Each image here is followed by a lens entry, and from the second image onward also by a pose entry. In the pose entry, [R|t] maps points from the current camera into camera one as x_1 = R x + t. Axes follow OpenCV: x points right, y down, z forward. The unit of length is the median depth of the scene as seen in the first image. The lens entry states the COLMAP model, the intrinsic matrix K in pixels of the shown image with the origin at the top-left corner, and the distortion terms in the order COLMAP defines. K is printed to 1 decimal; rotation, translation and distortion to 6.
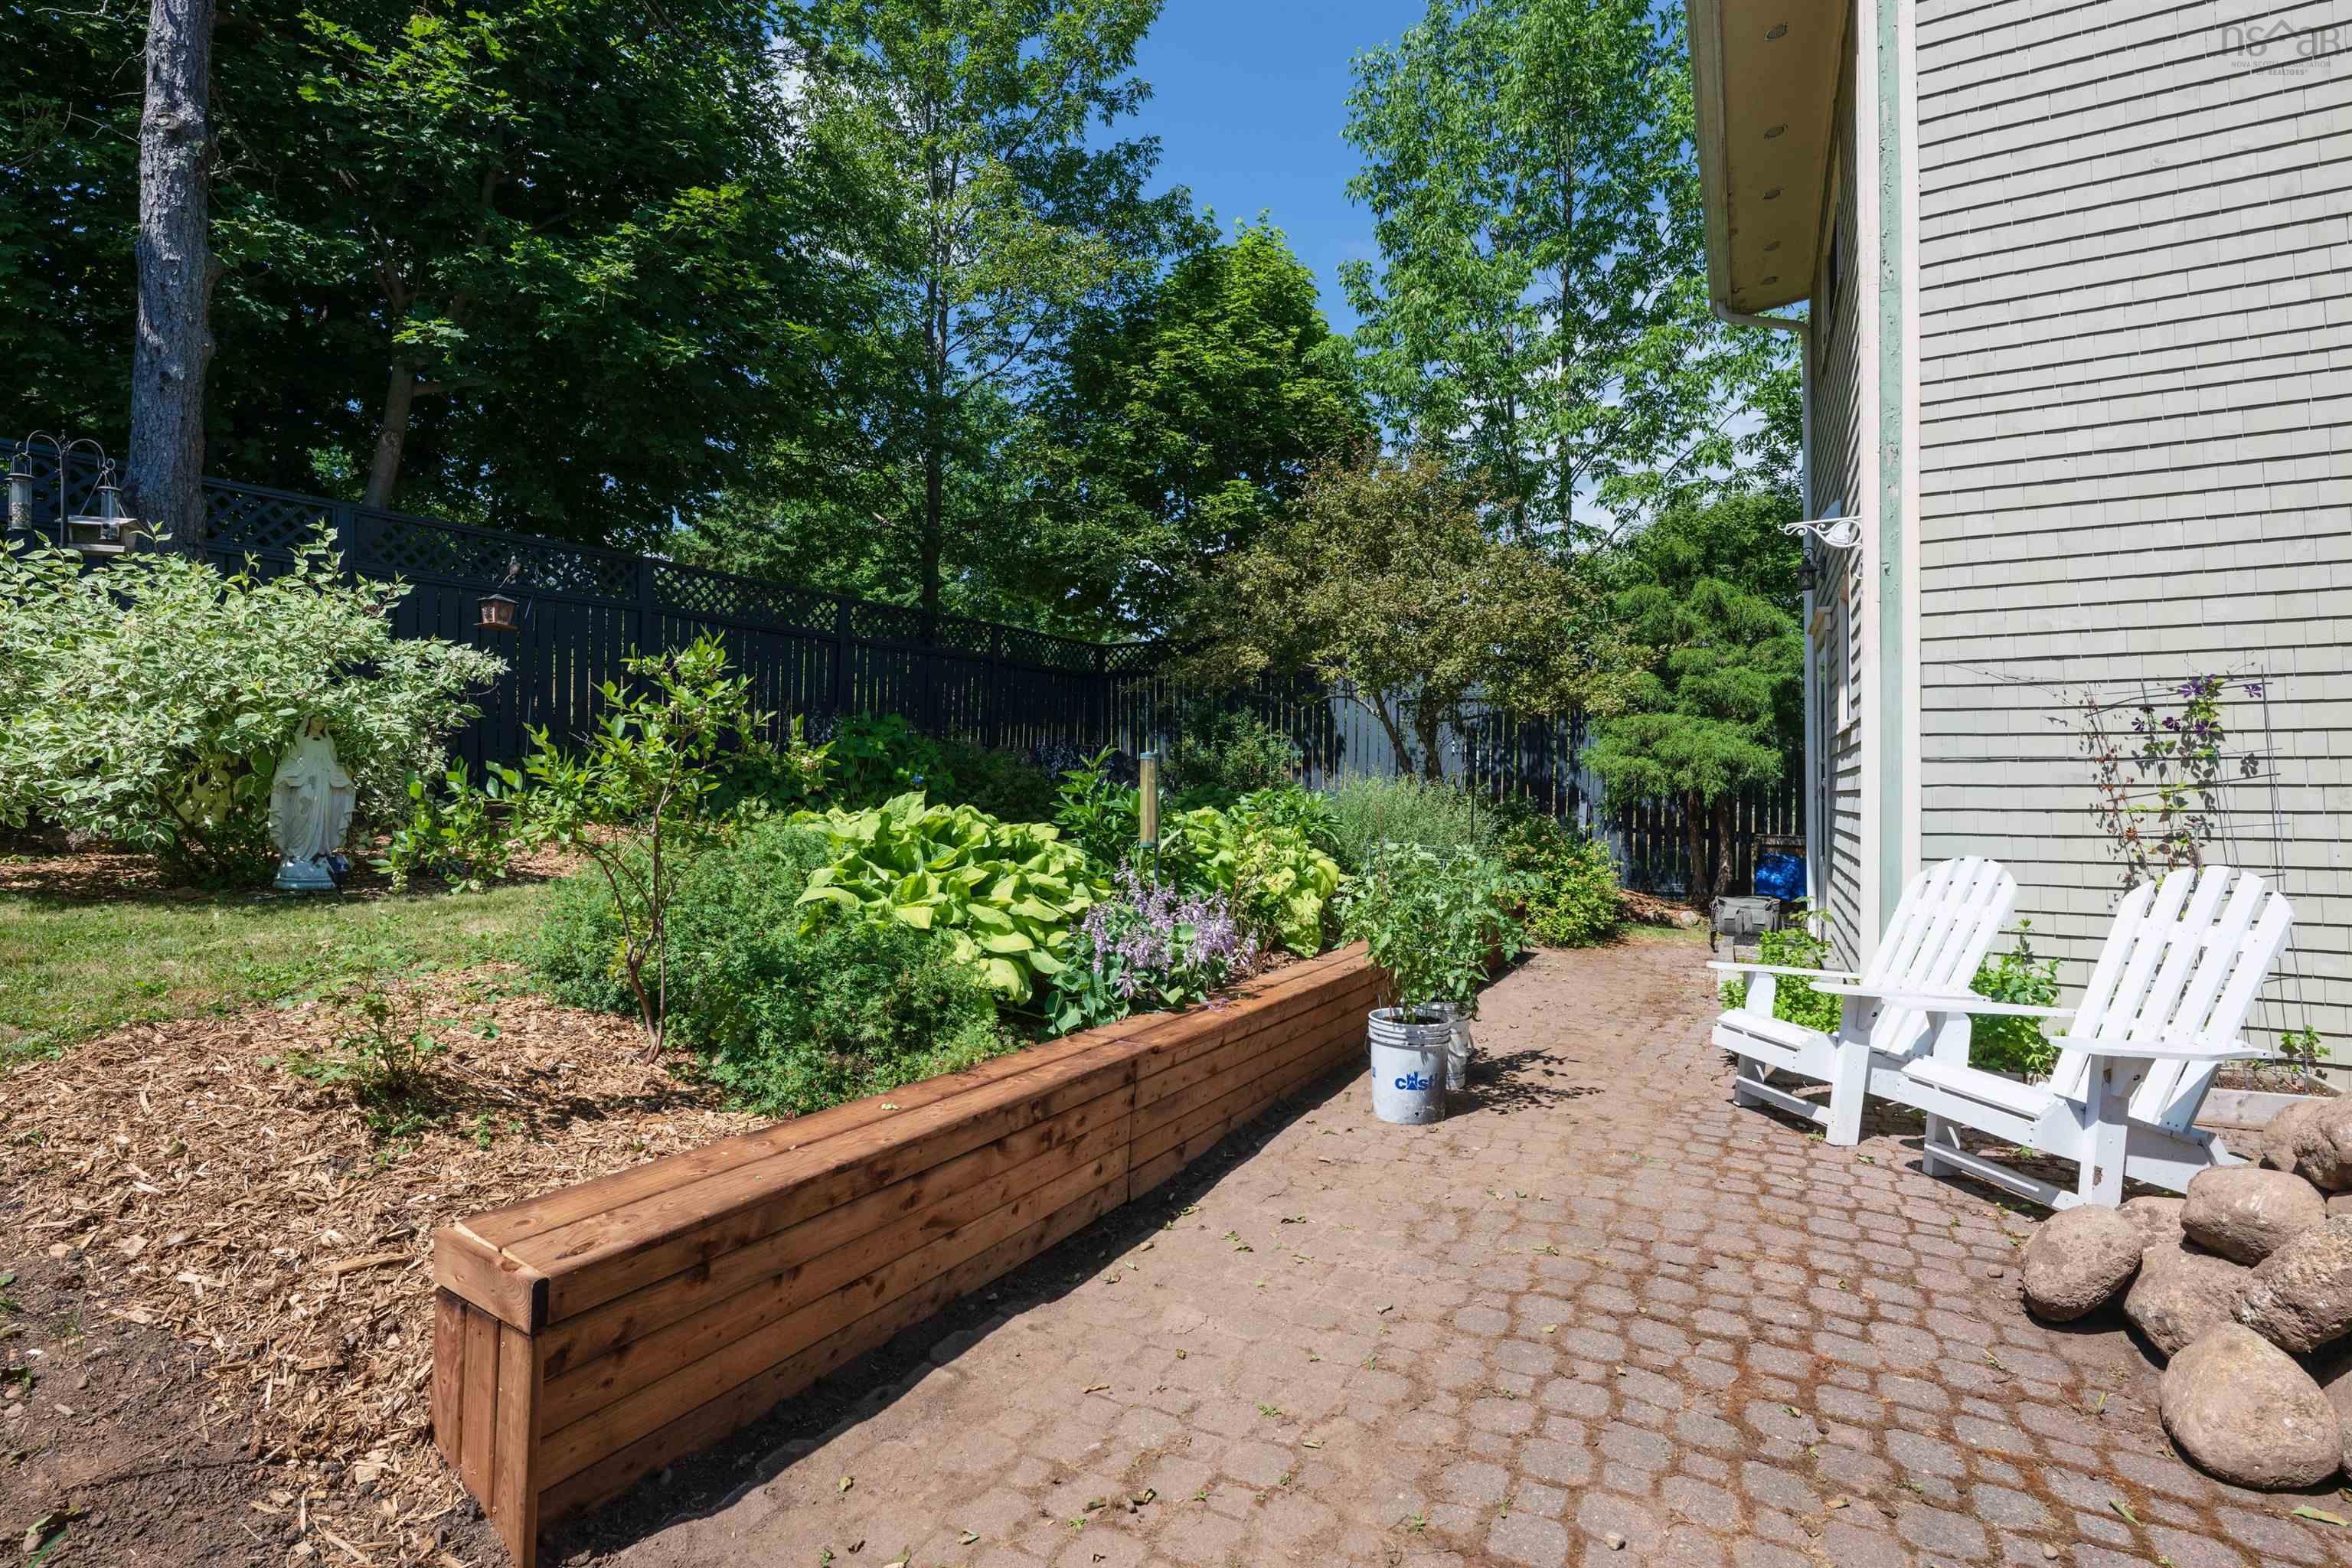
lens RADIAL K [[1114.2, 0, 1176.0], [0, 1114.2, 784.0], [0, 0, 1]] dist [0.000504, 0.000078]
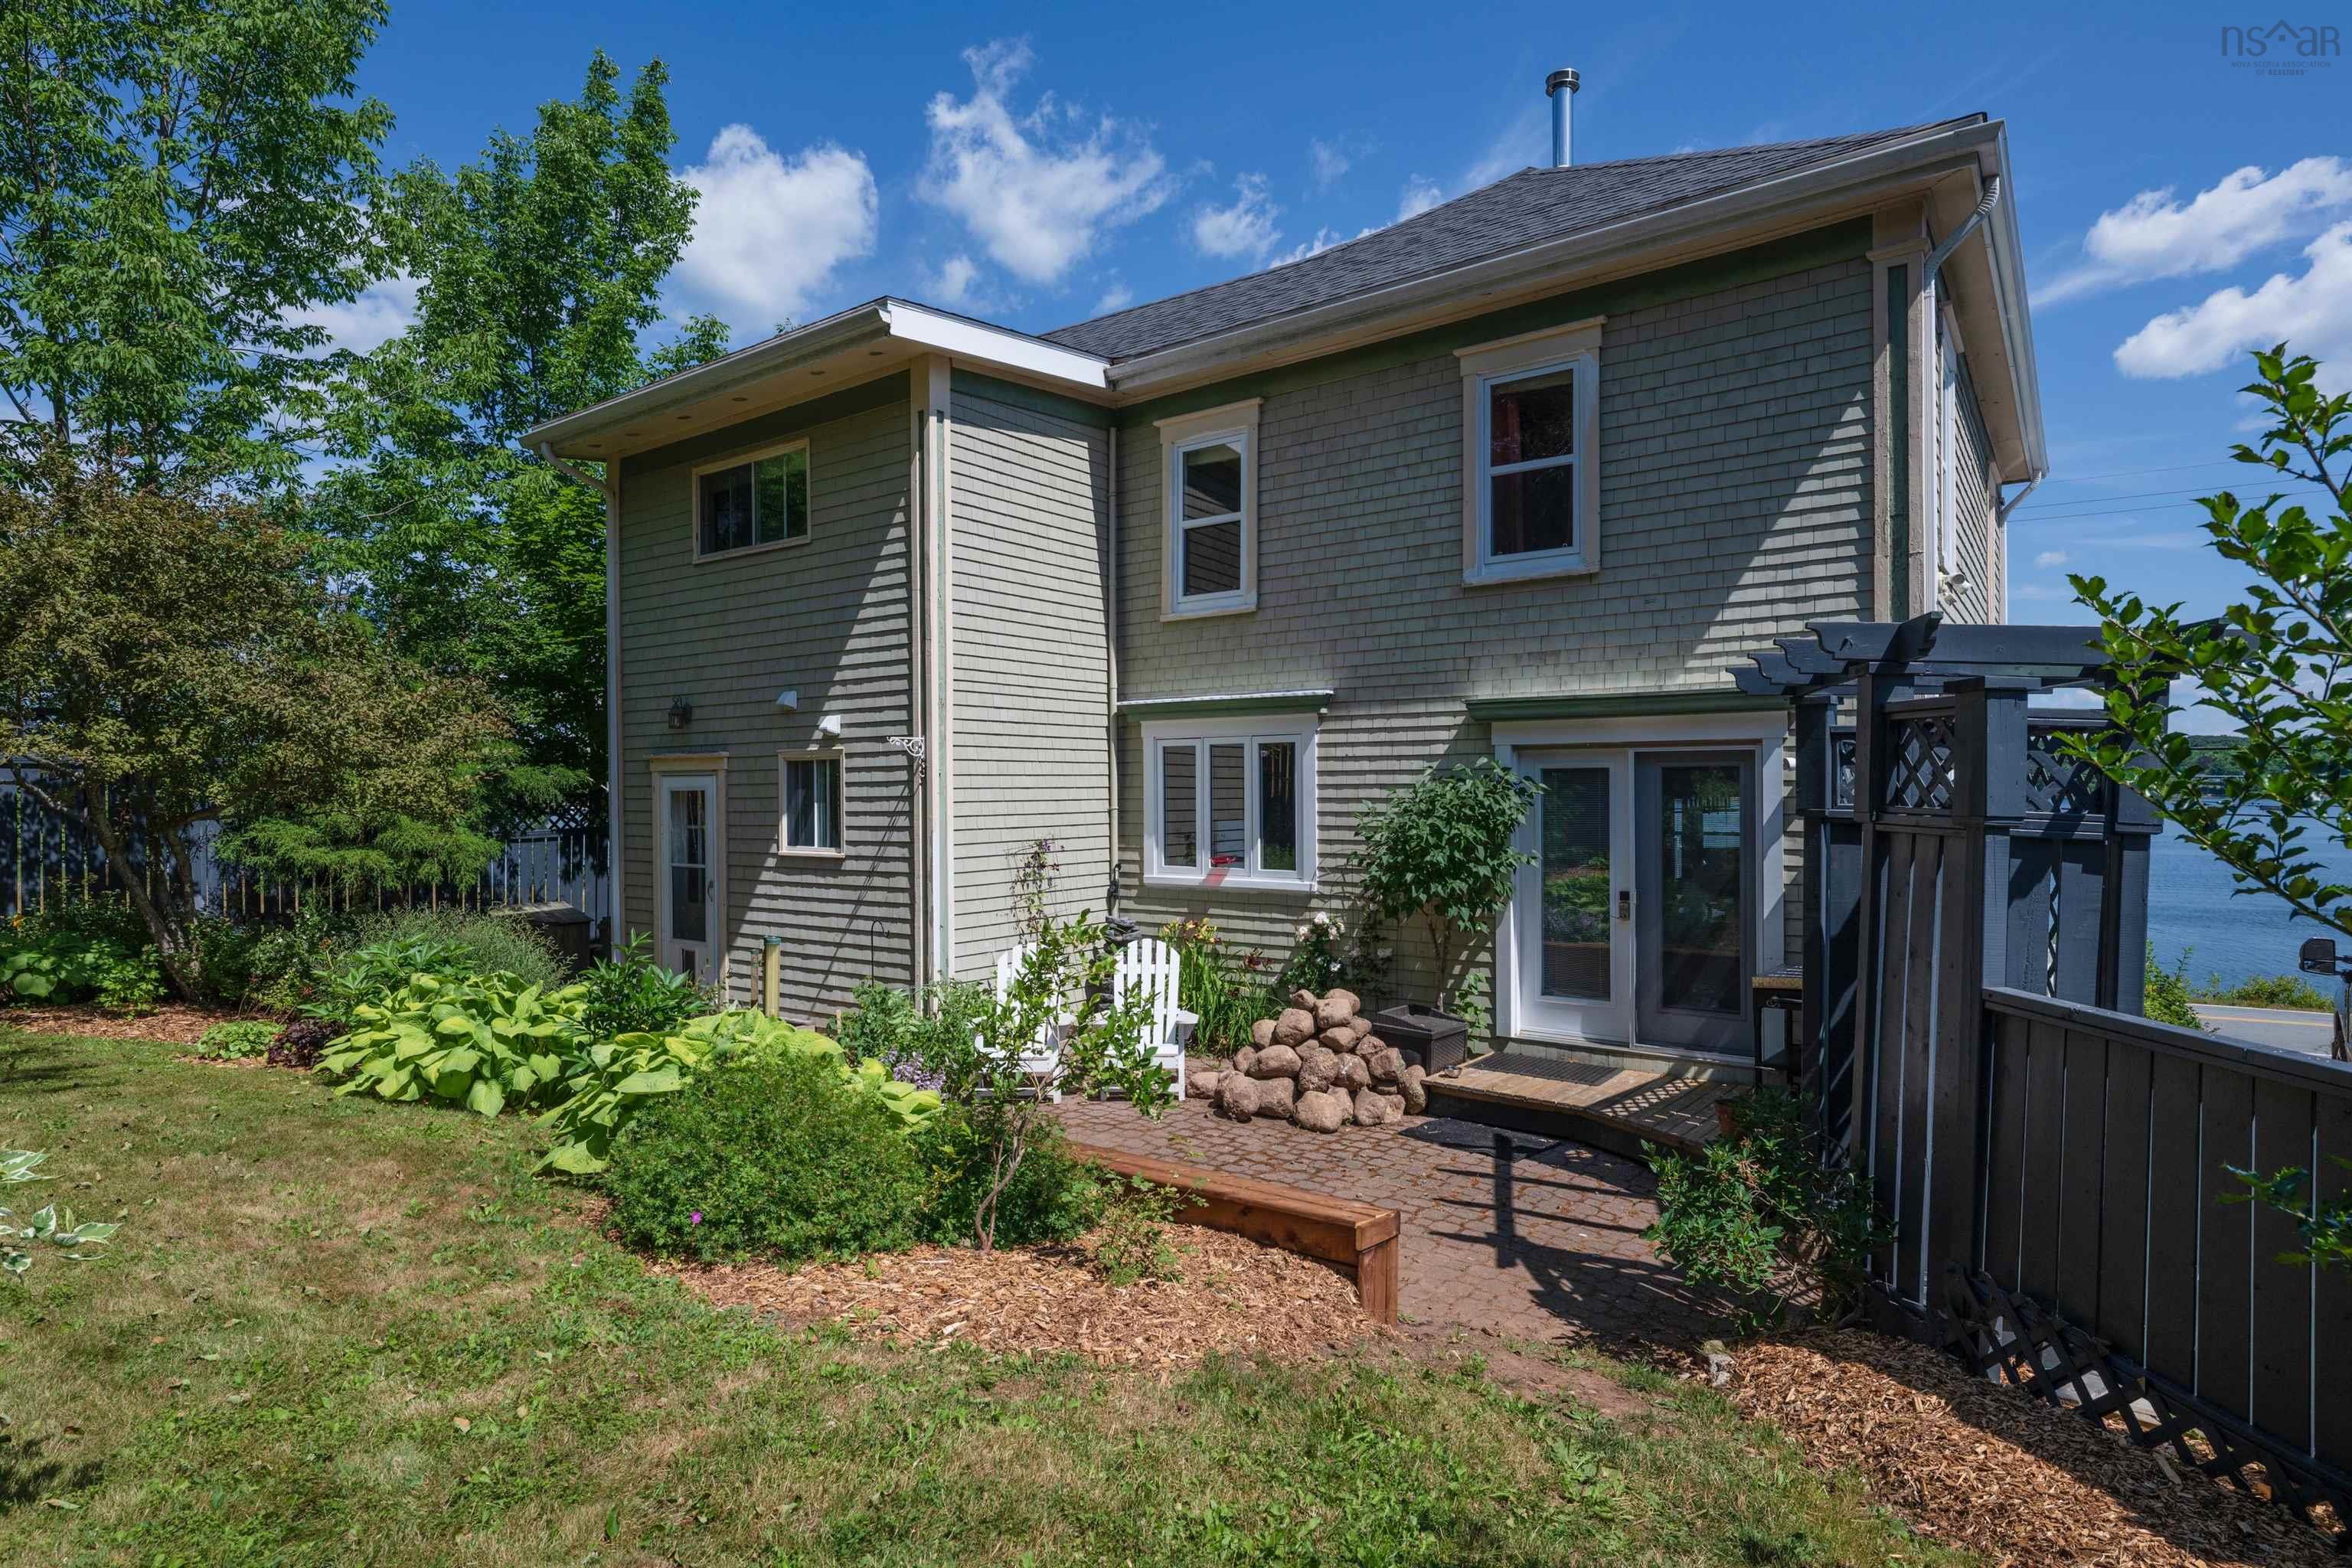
lens RADIAL K [[1226.9, 0, 1176.0], [0, 1226.9, 784.0], [0, 0, 1]] dist [-0.019962, -0.000367]
pose [[0.148052, 0.004289, 0.988970, -1.234152], [0.000268, 0.999990, -0.004377, -0.182698], [-0.988980, 0.000913, 0.148049, 0.404987]]
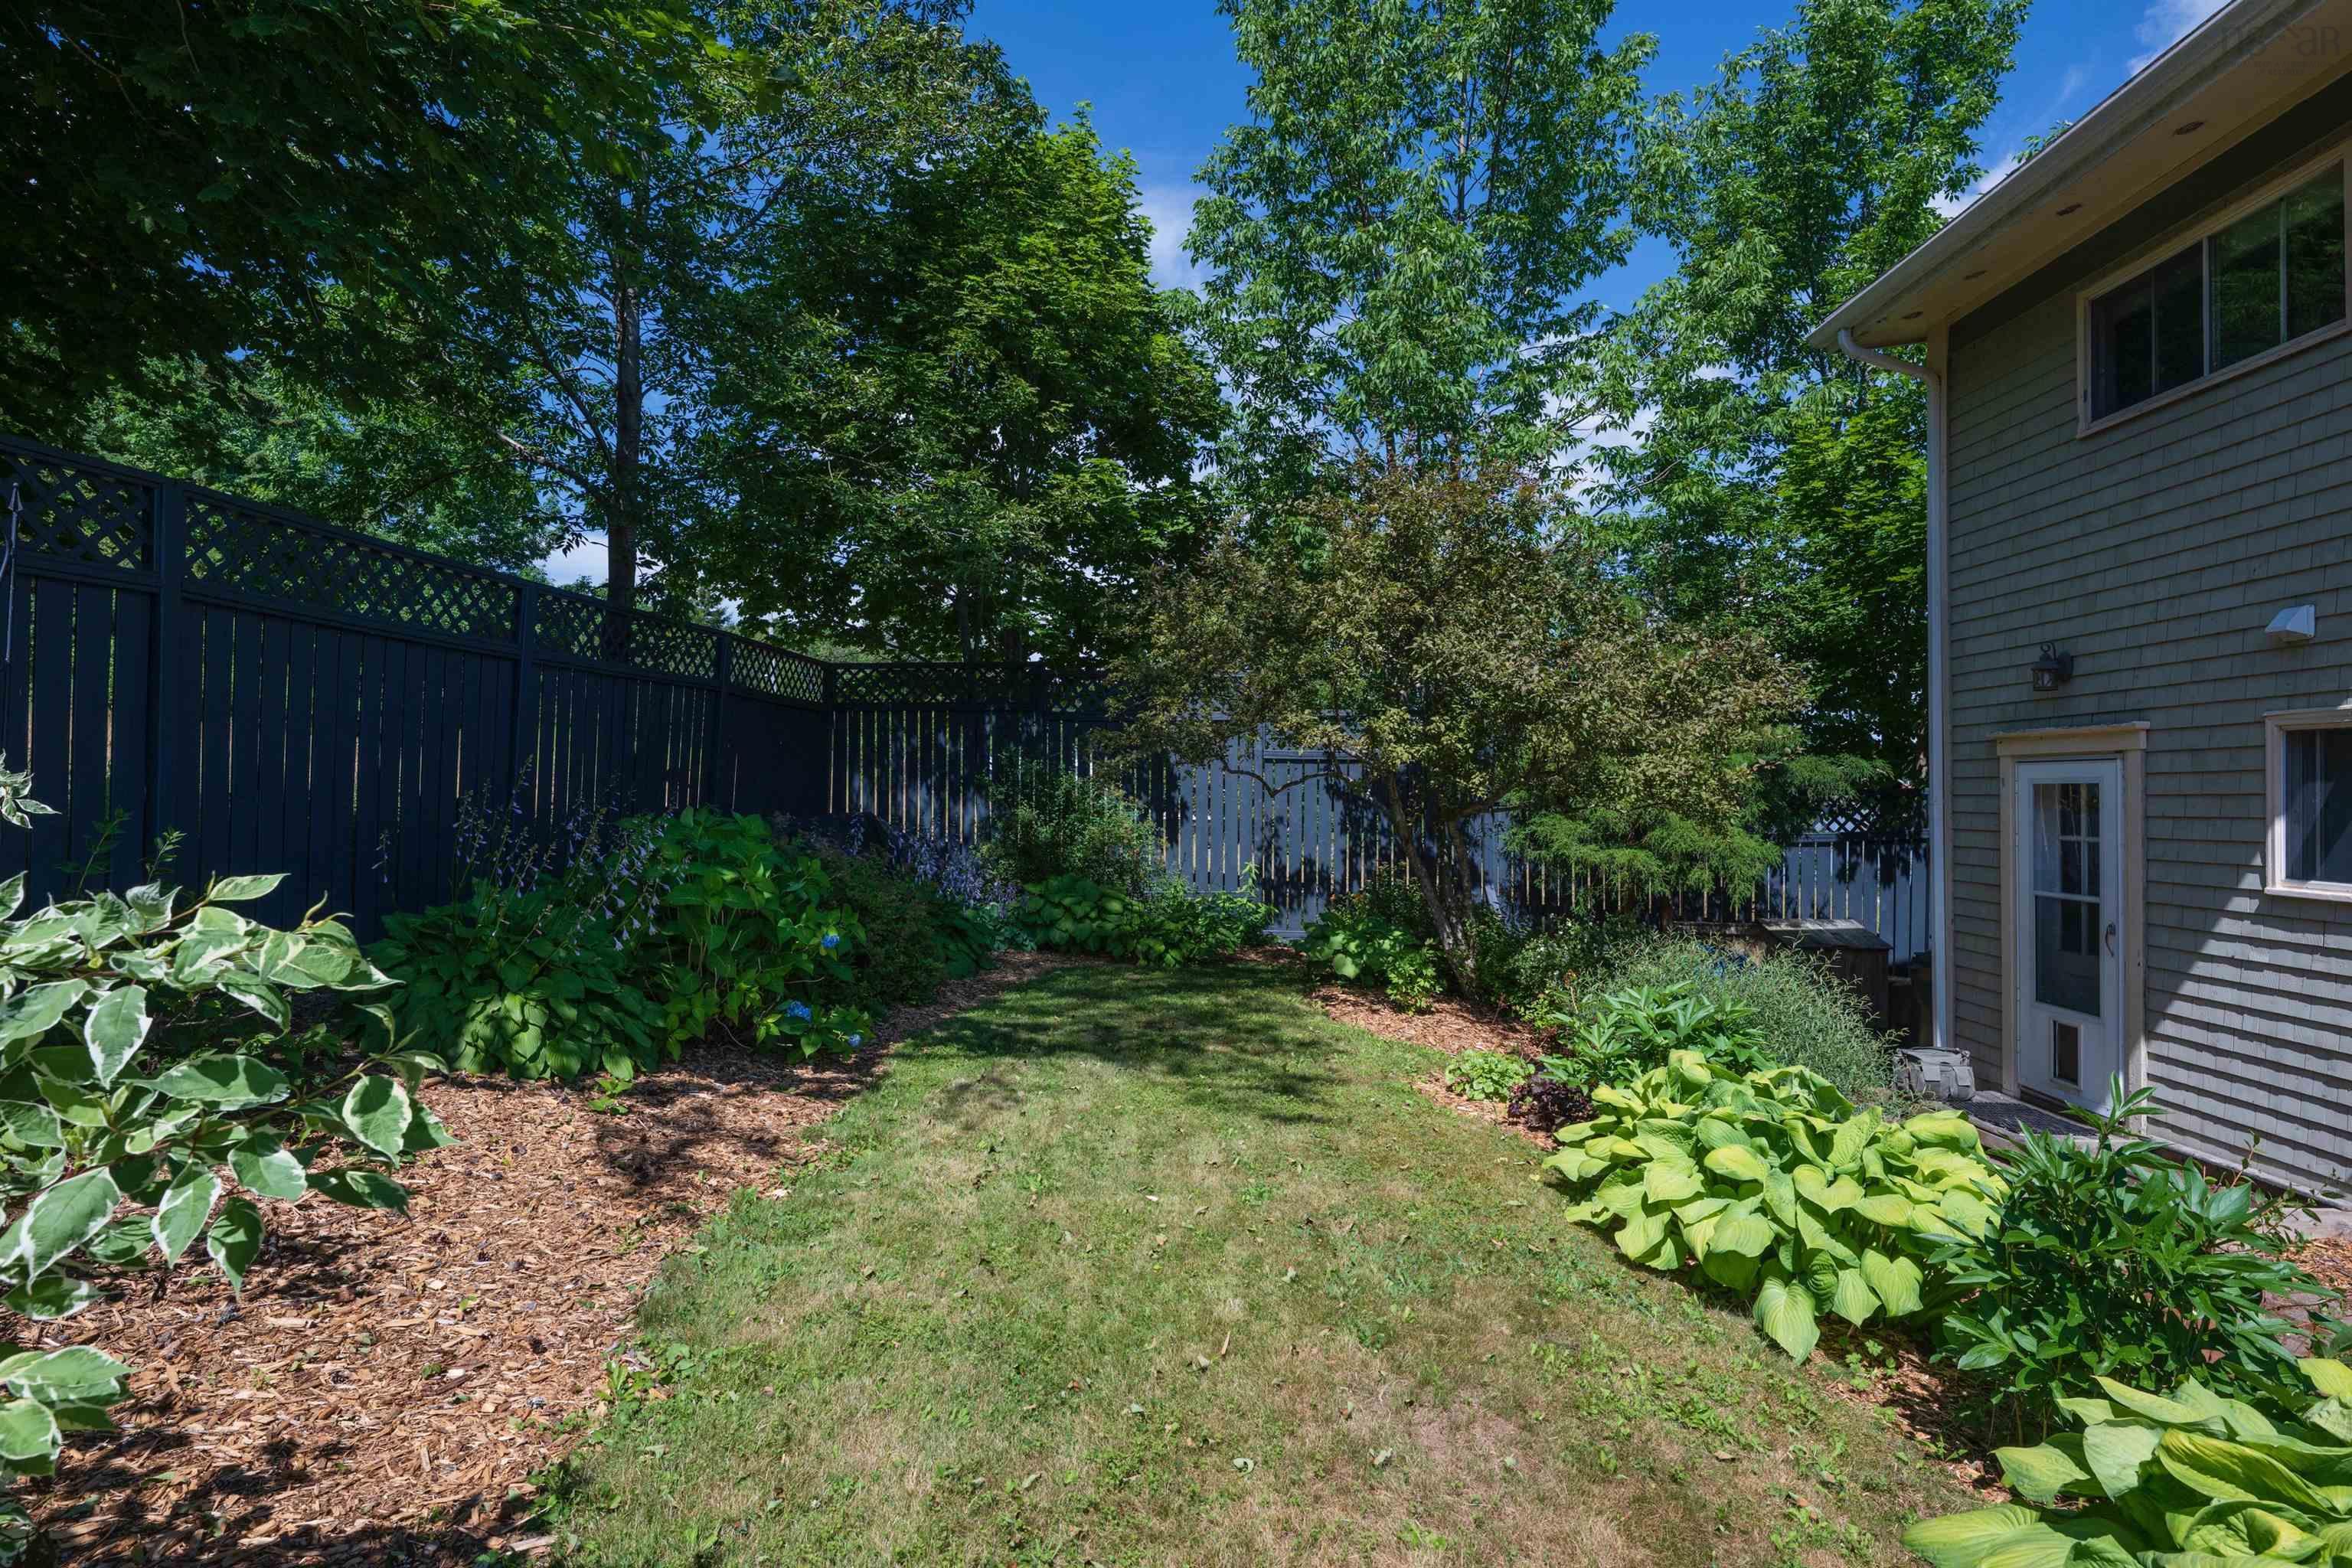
lens RADIAL K [[1242.4, 0, 1176.0], [0, 1242.4, 784.0], [0, 0, 1]] dist [-0.004878, 0.014306]
pose [[0.890811, 0.004384, 0.454353, -0.818728], [-0.004346, 0.999990, -0.001128, -0.174369], [-0.454353, -0.000970, 0.890821, 0.749623]]
